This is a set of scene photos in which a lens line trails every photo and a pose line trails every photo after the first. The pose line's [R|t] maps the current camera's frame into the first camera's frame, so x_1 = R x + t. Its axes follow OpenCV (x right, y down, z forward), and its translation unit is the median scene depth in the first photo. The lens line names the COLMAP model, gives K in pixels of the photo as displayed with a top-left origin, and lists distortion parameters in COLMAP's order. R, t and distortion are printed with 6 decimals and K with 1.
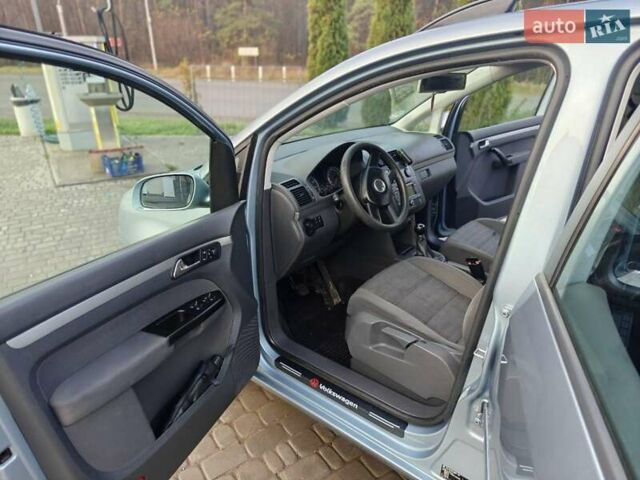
lens RADIAL K [[438.6, 0, 320.0], [0, 438.6, 240.0], [0, 0, 1]] dist [0.003013, -0.001140]
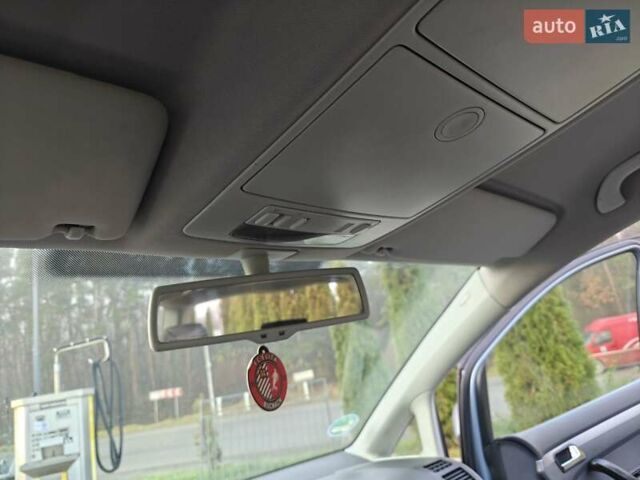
lens RADIAL K [[438.6, 0, 320.0], [0, 438.6, 240.0], [0, 0, 1]] dist [0.003013, -0.001140]
pose [[0.971830, -0.218428, -0.088516, 0.107588], [0.111203, 0.756113, -0.644924, -0.062560], [0.207798, 0.616914, 0.759103, 0.236567]]
